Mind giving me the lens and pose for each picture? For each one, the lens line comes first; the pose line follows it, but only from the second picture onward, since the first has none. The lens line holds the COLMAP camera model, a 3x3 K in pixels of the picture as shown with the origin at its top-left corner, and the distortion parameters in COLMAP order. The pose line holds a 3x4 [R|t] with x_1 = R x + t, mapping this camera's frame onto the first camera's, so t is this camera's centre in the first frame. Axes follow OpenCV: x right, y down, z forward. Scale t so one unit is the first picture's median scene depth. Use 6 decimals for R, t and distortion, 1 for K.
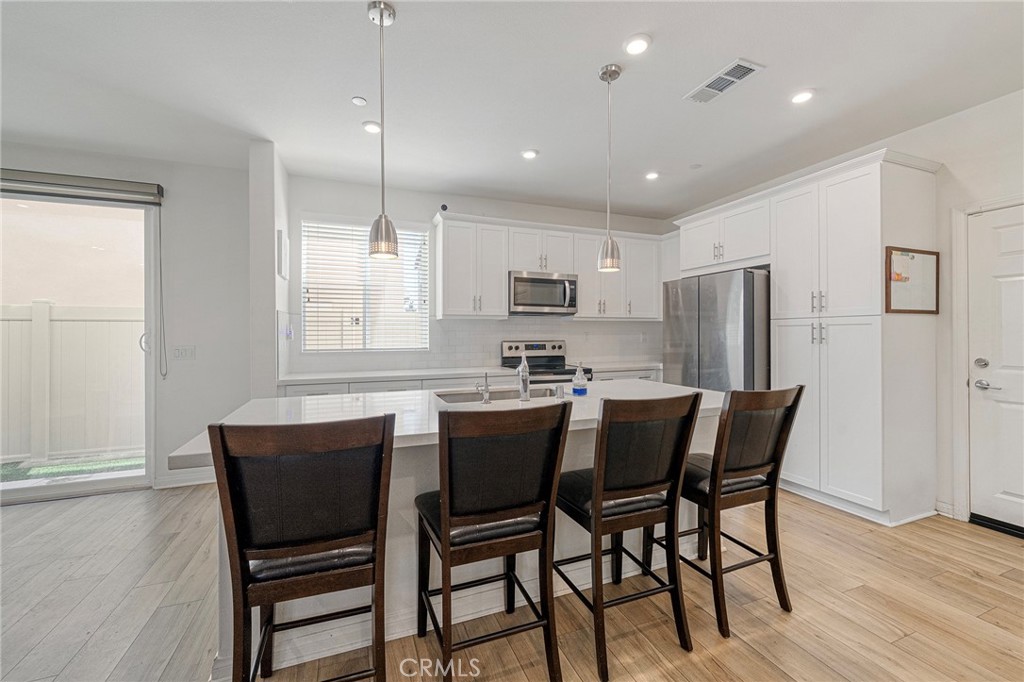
lens RADIAL K [[418.0, 0, 508.3], [0, 418.0, 331.0], [0, 0, 1]] dist [-0.007193, 0.000711]
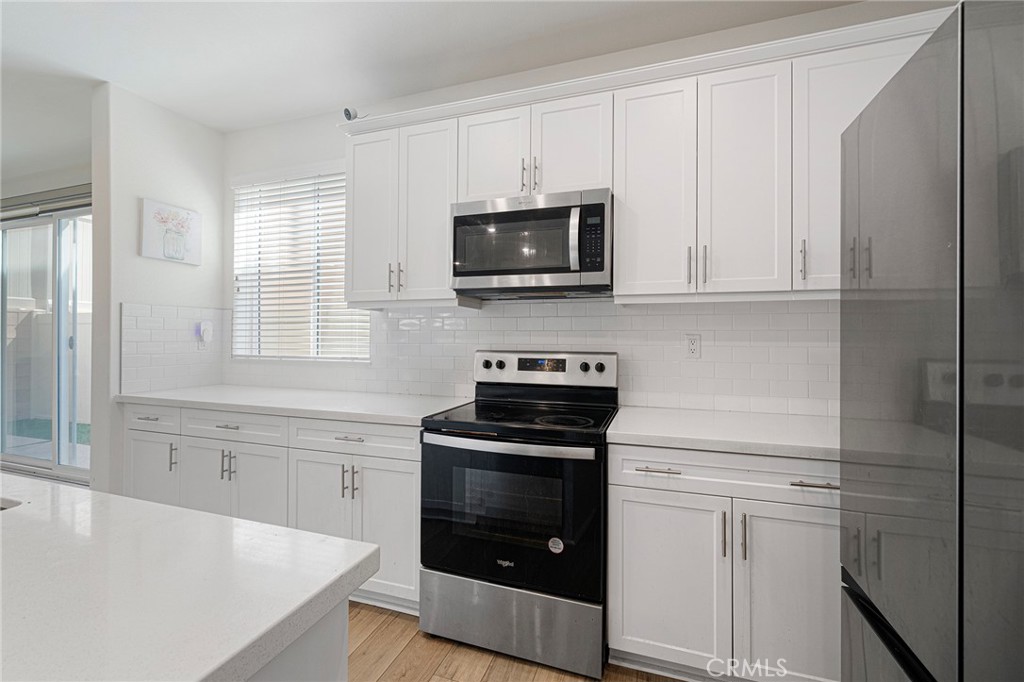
lens RADIAL K [[418.0, 0, 516.9], [0, 418.0, 333.3], [0, 0, 1]] dist [-0.007193, 0.000711]
pose [[0.770644, 0.001788, -0.637263, 0.389885], [-0.002103, 0.999998, 0.000264, 0.003498], [0.637262, 0.001137, 0.770646, 0.706075]]
